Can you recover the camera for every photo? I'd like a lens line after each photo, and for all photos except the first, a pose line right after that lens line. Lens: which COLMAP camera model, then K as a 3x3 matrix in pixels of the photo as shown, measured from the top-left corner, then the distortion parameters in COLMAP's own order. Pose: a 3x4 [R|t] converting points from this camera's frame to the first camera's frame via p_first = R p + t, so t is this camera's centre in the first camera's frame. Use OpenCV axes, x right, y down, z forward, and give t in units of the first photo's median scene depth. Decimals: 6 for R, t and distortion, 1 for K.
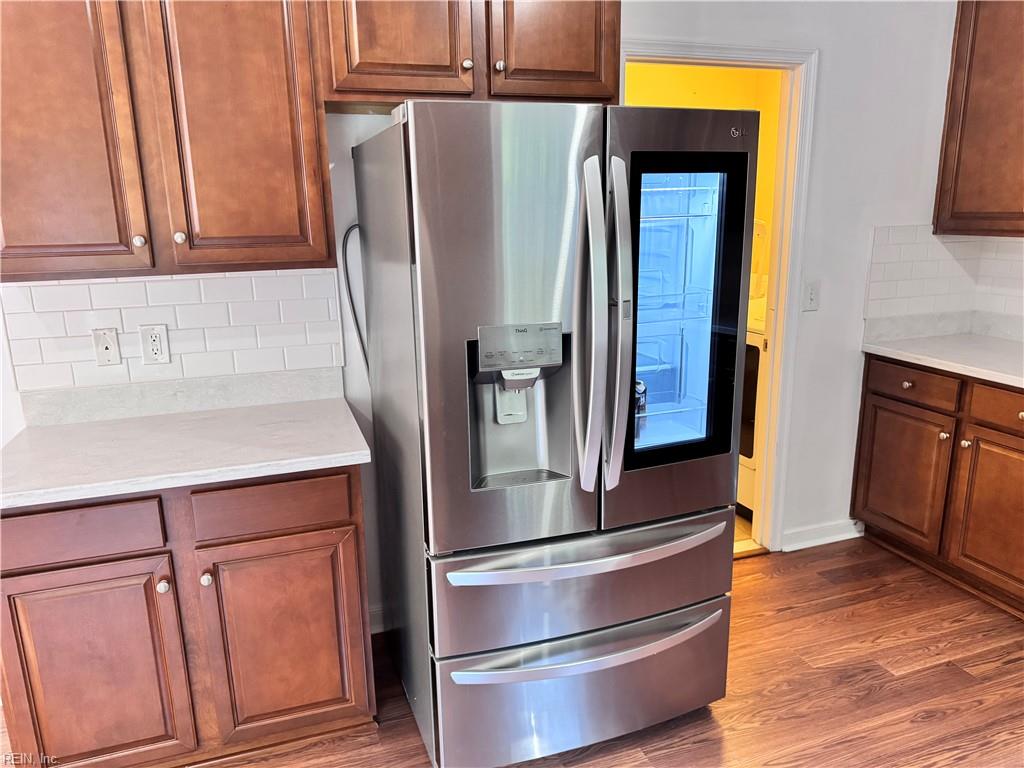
lens RADIAL K [[711.3, 0, 512.0], [0, 711.3, 384.0], [0, 0, 1]] dist [0.075710, -0.080620]
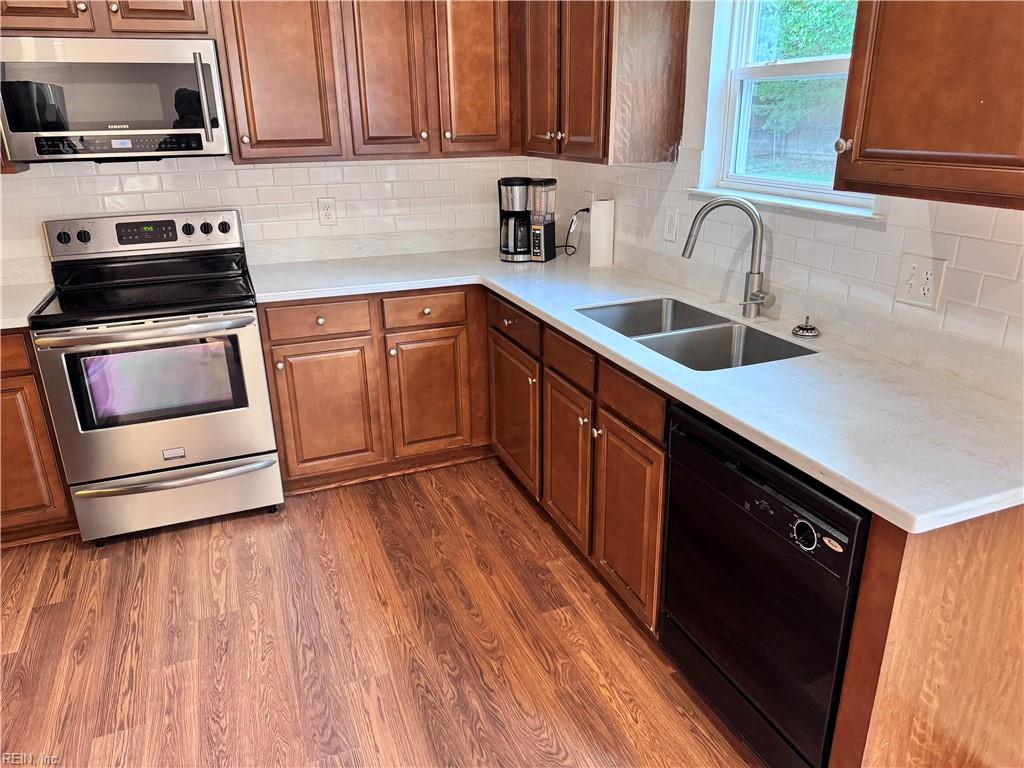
lens RADIAL K [[716.0, 0, 503.3], [0, 716.0, 382.2], [0, 0, 1]] dist [0.076456, -0.100158]
pose [[-0.049058, -0.322172, 0.945409, -0.303987], [0.248821, 0.912764, 0.323959, -0.071747], [-0.967306, 0.251130, 0.035384, 0.286880]]
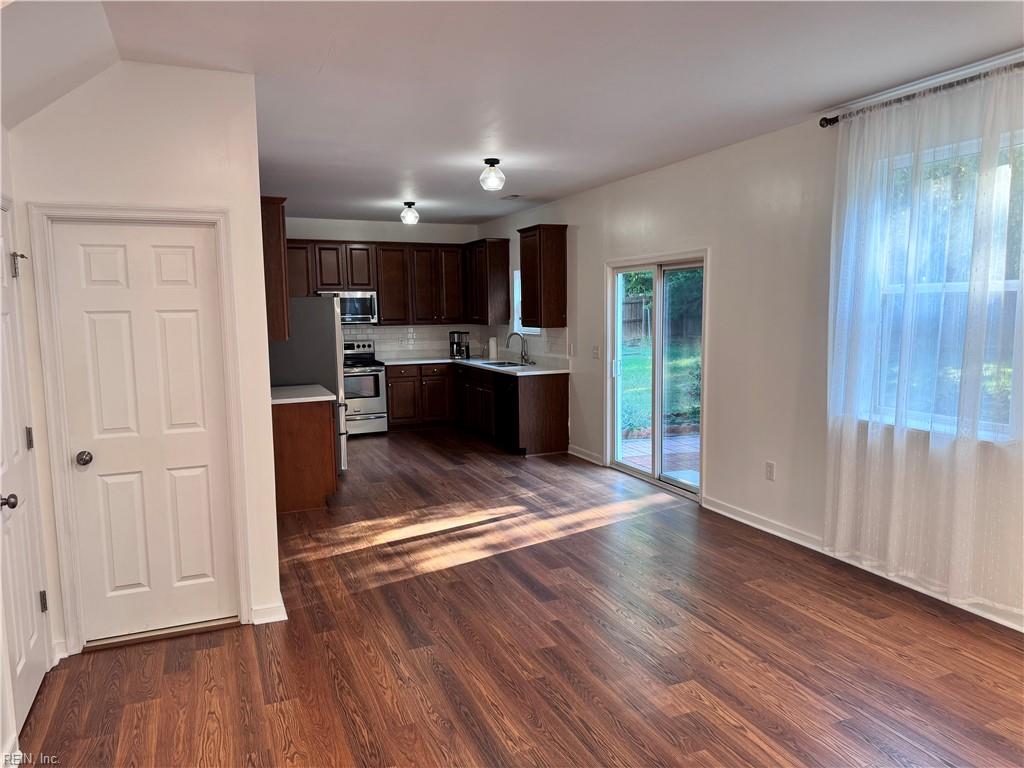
lens RADIAL K [[718.7, 0, 508.0], [0, 718.7, 389.8], [0, 0, 1]] dist [0.075268, -0.094881]
pose [[-0.066705, -0.090329, 0.993676, -3.243471], [0.248497, 0.963009, 0.104223, -0.015988], [-0.966333, 0.253877, -0.041792, 0.231859]]
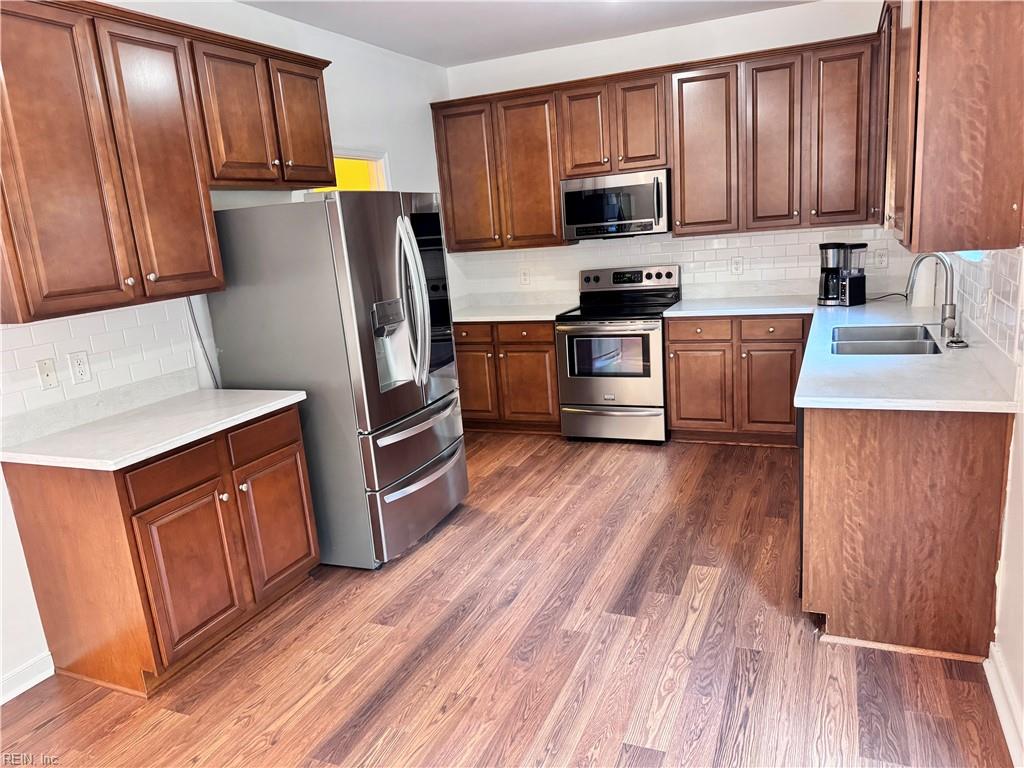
lens RADIAL K [[718.7, 0, 508.0], [0, 718.7, 389.8], [0, 0, 1]] dist [0.075268, -0.094881]
pose [[0.677000, -0.198322, 0.708759, -0.930338], [0.235426, 0.970767, 0.046760, 0.105083], [-0.697313, 0.135204, 0.703899, -0.451462]]
